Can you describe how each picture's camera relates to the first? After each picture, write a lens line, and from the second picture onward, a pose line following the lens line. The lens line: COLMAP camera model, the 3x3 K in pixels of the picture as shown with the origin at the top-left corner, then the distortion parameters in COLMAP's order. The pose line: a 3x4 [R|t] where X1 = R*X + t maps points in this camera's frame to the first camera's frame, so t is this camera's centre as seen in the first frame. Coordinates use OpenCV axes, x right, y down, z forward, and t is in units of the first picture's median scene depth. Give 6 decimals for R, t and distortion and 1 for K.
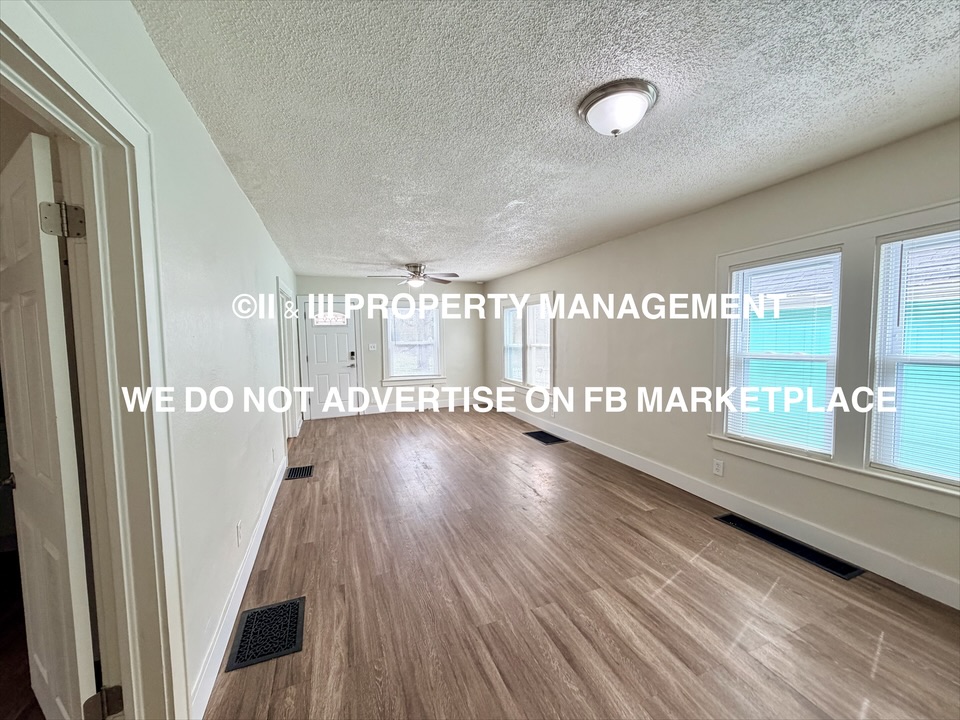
lens RADIAL K [[384.0, 0, 476.9], [0, 384.0, 359.2], [0, 0, 1]] dist [-0.001905, 0.000863]
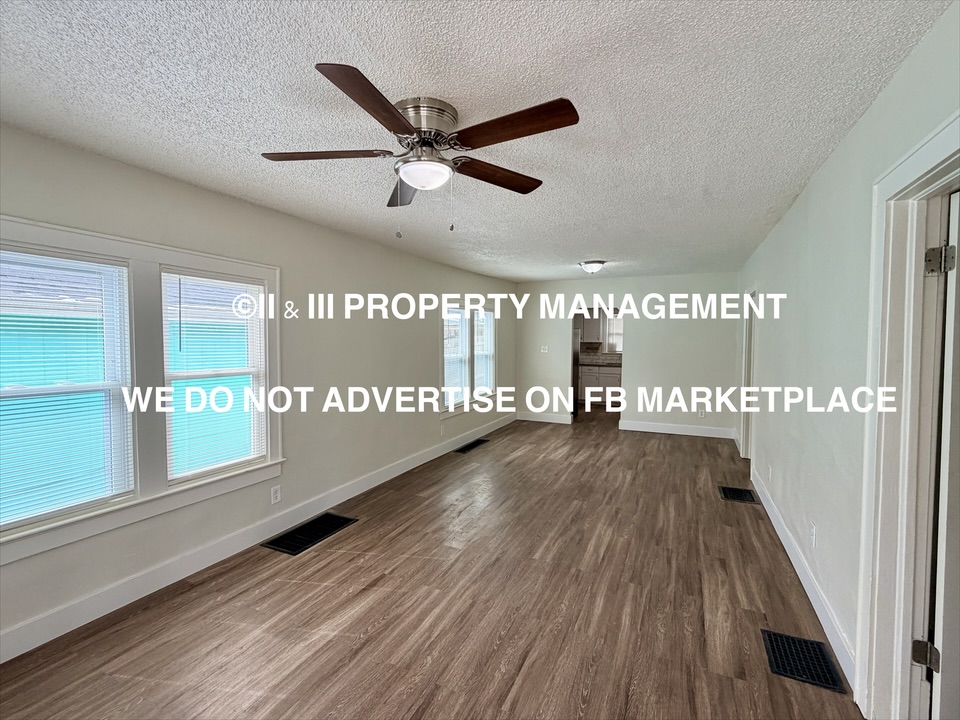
lens RADIAL K [[432.5, 0, 476.3], [0, 432.5, 358.1], [0, 0, 1]] dist [0.000333, -0.000539]
pose [[-0.687761, -0.013949, 0.725803, -0.684349], [0.058086, 0.995552, 0.074174, -0.124386], [-0.723610, 0.093173, -0.683892, 1.920498]]
